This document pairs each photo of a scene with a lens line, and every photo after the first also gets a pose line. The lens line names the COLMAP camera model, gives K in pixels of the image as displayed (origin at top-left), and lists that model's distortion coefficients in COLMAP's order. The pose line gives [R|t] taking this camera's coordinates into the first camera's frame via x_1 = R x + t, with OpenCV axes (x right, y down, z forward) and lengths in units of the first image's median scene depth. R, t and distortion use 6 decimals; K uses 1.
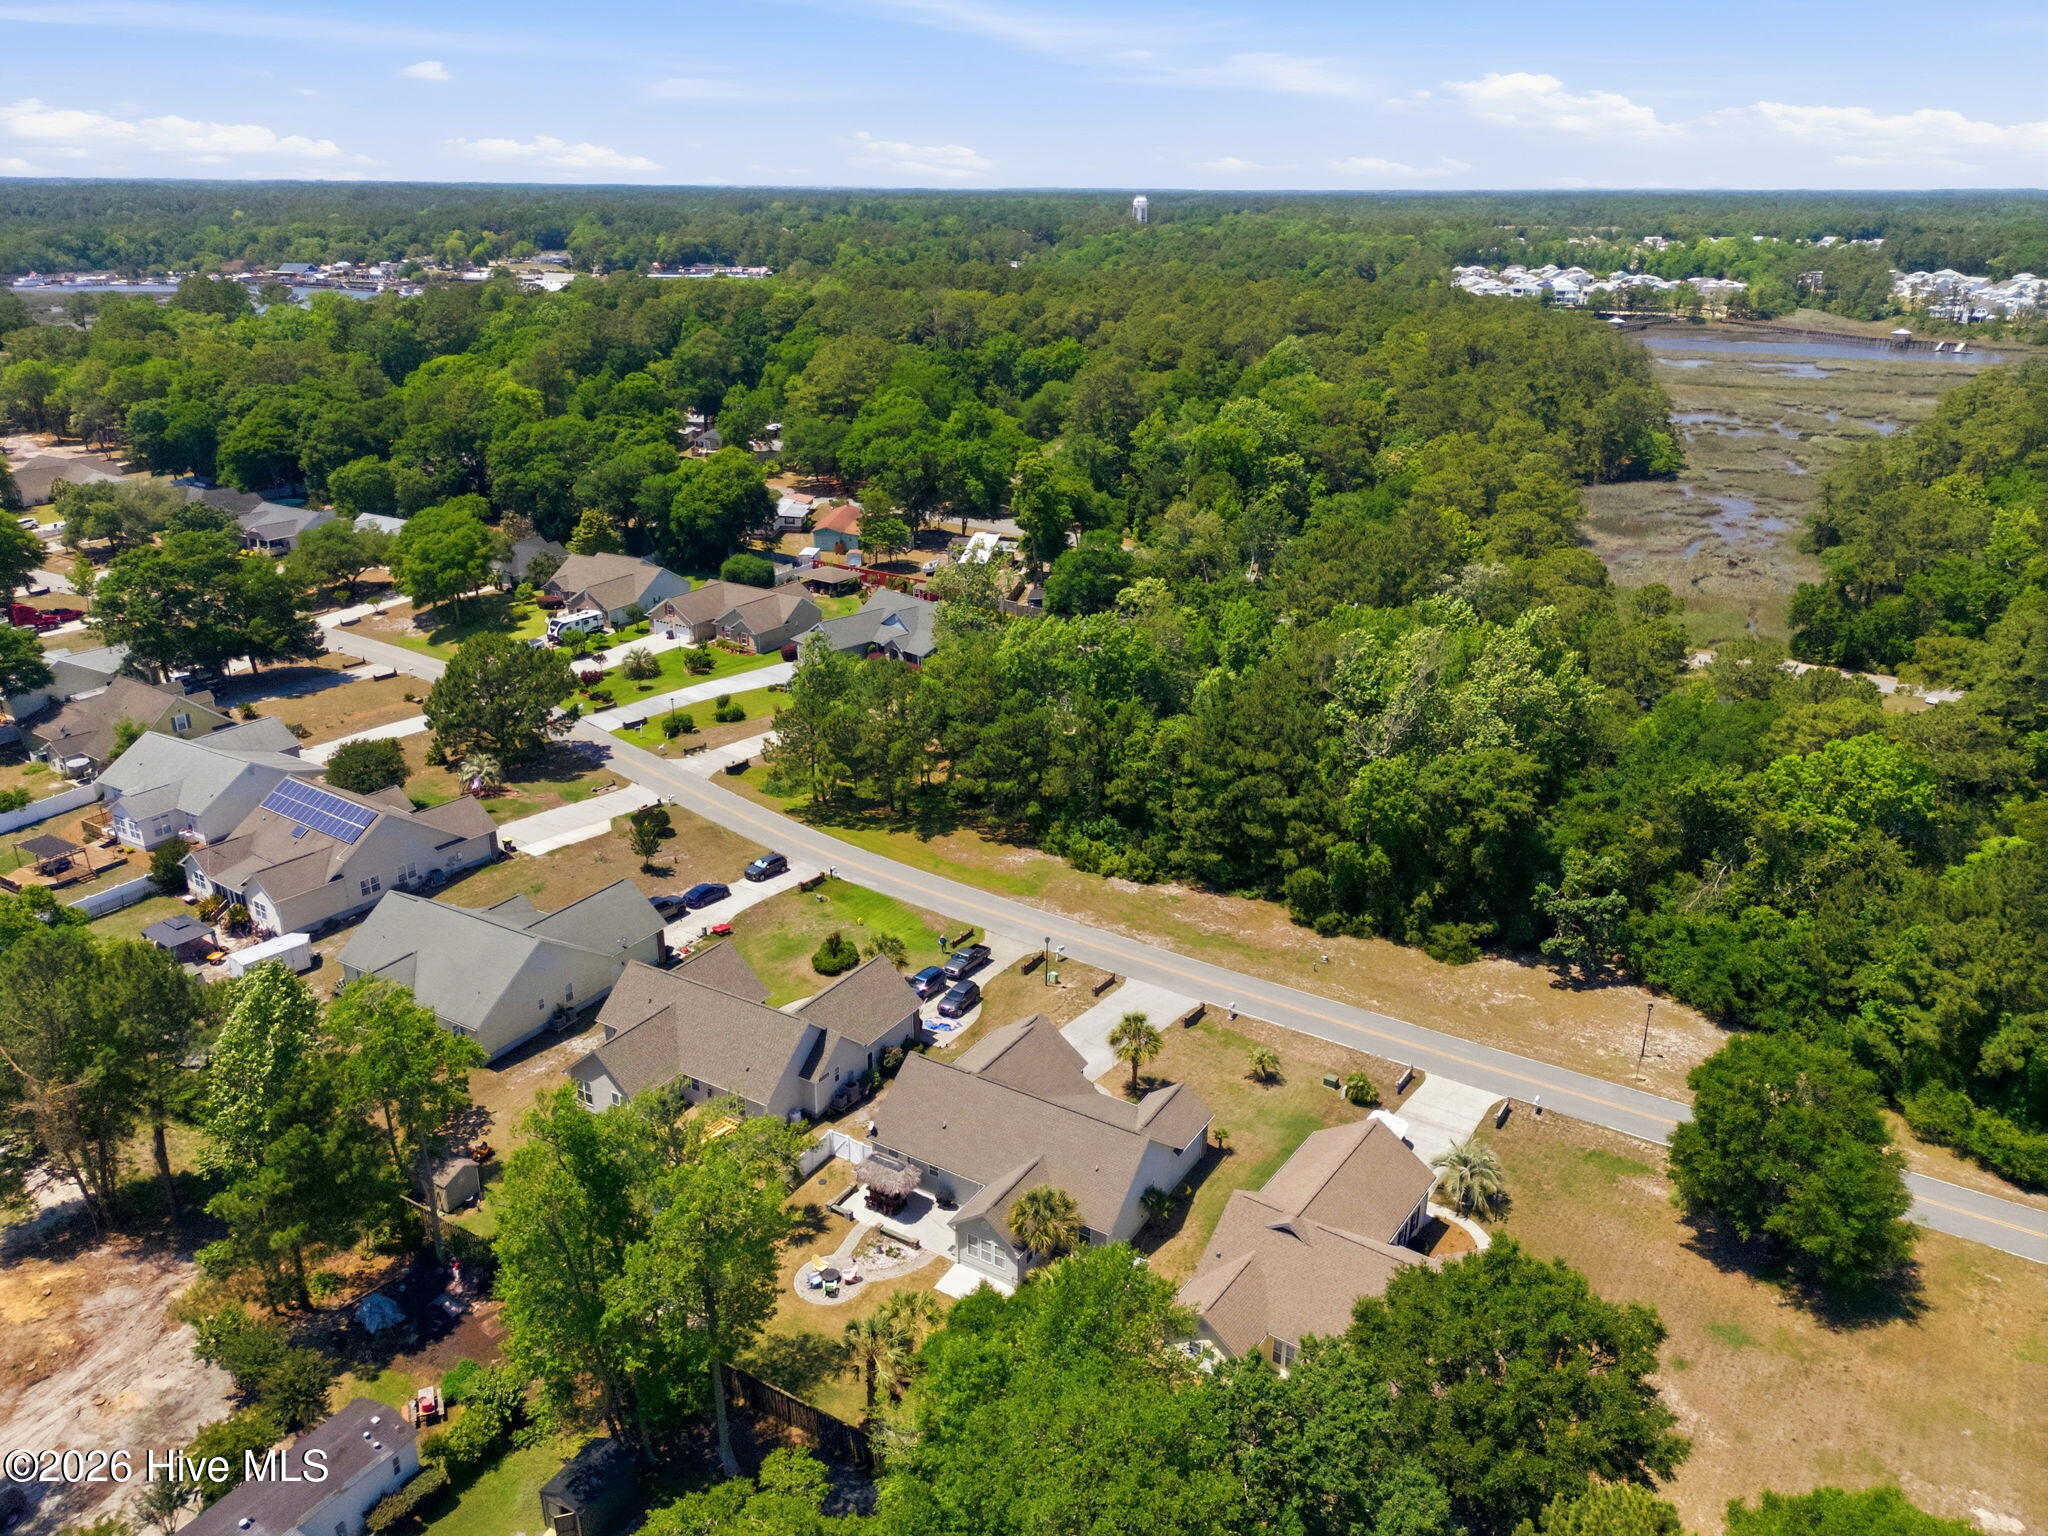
lens RADIAL K [[1494.4, 0, 1024.0], [0, 1494.4, 768.0], [0, 0, 1]] dist [0.086113, -0.082019]
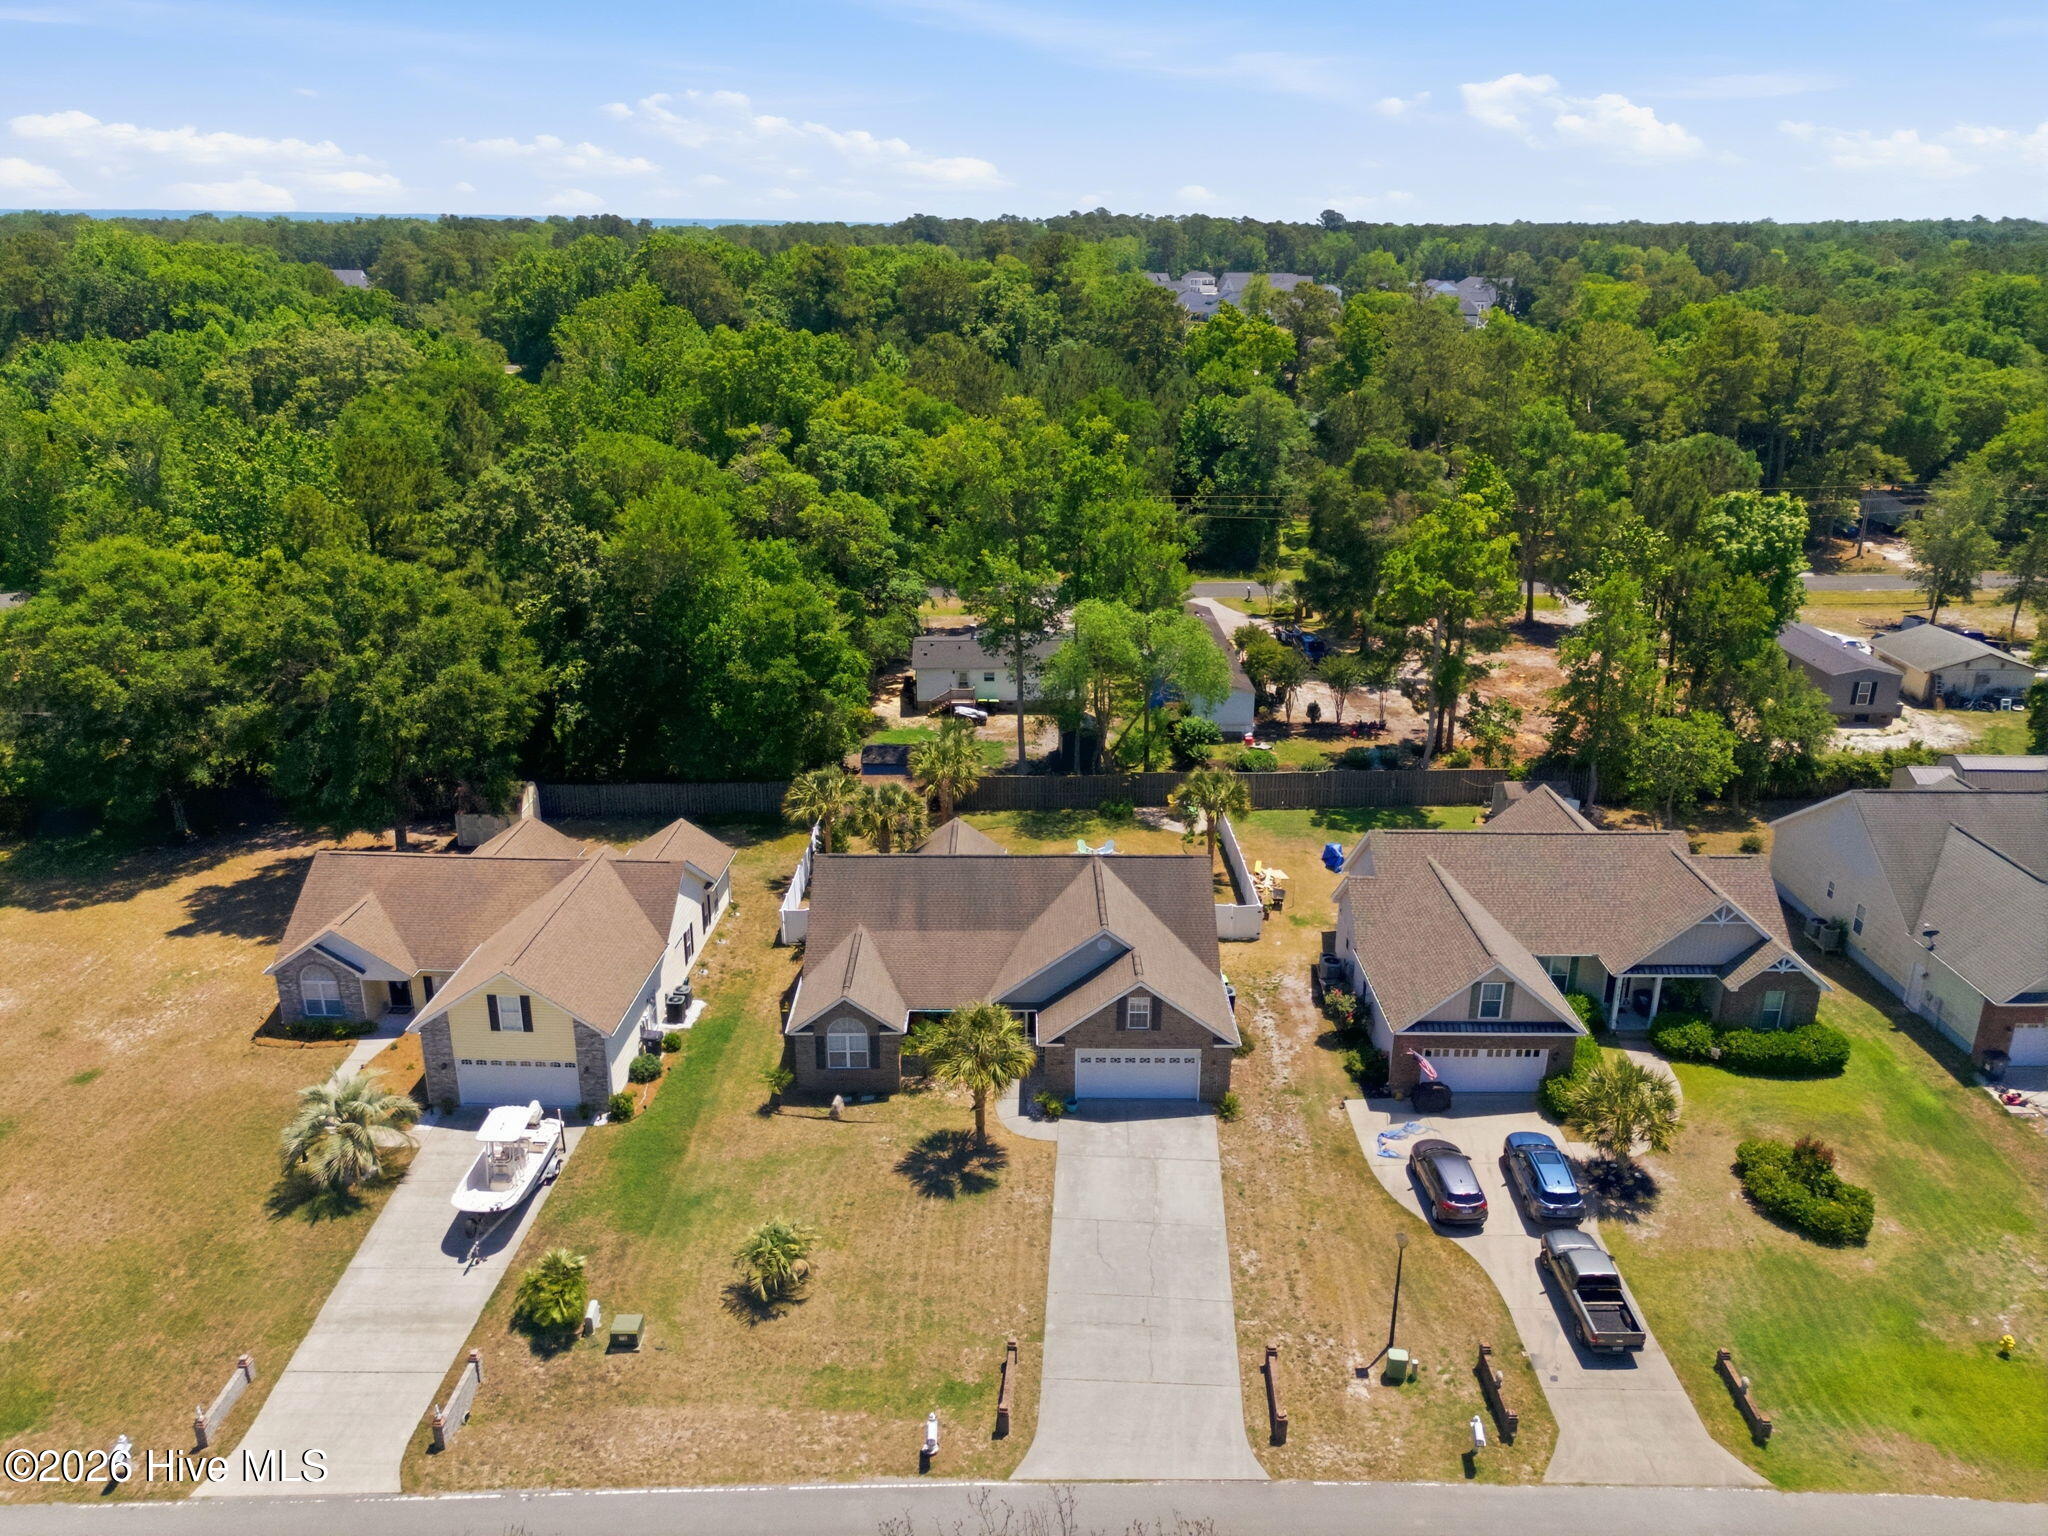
lens RADIAL K [[1494.4, 0, 1024.0], [0, 1494.4, 768.0], [0, 0, 1]] dist [0.086113, -0.082019]
pose [[-0.846229, 0.168897, -0.505342, 0.247456], [-0.205146, 0.772035, 0.601562, -0.172760], [0.491744, 0.612728, -0.618670, 1.002587]]
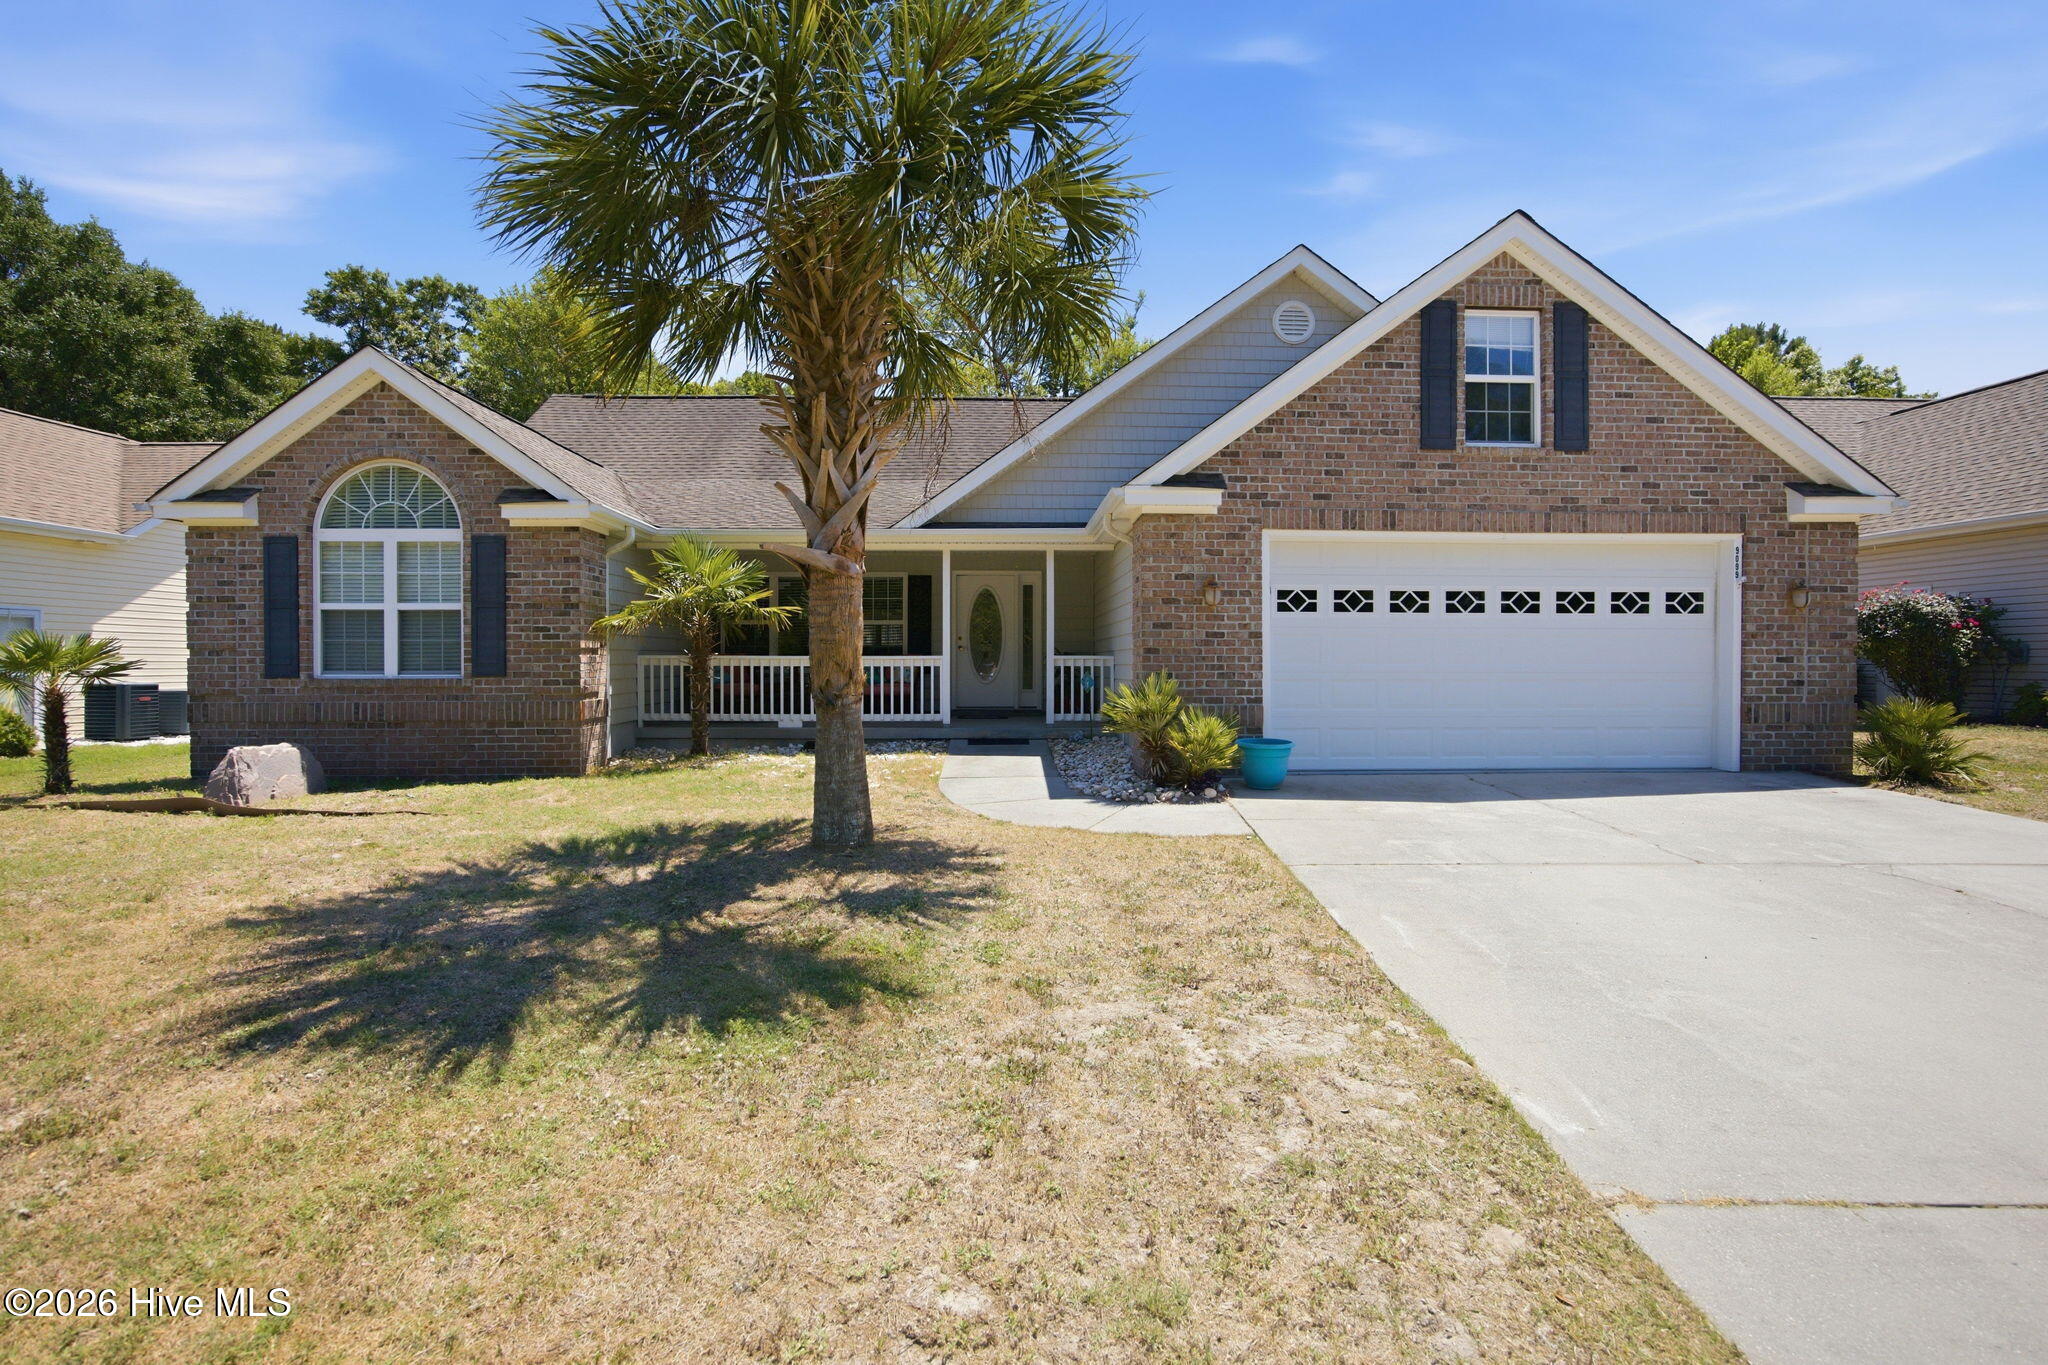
lens RADIAL K [[940.0, 0, 1021.7], [0, 940.0, 676.0], [0, 0, 1]] dist [-0.015723, 0.001024]
pose [[-0.829759, -0.010603, -0.558022, 0.078769], [-0.210341, 0.932038, 0.295061, 0.147013], [0.516969, 0.362204, -0.775597, 0.836031]]
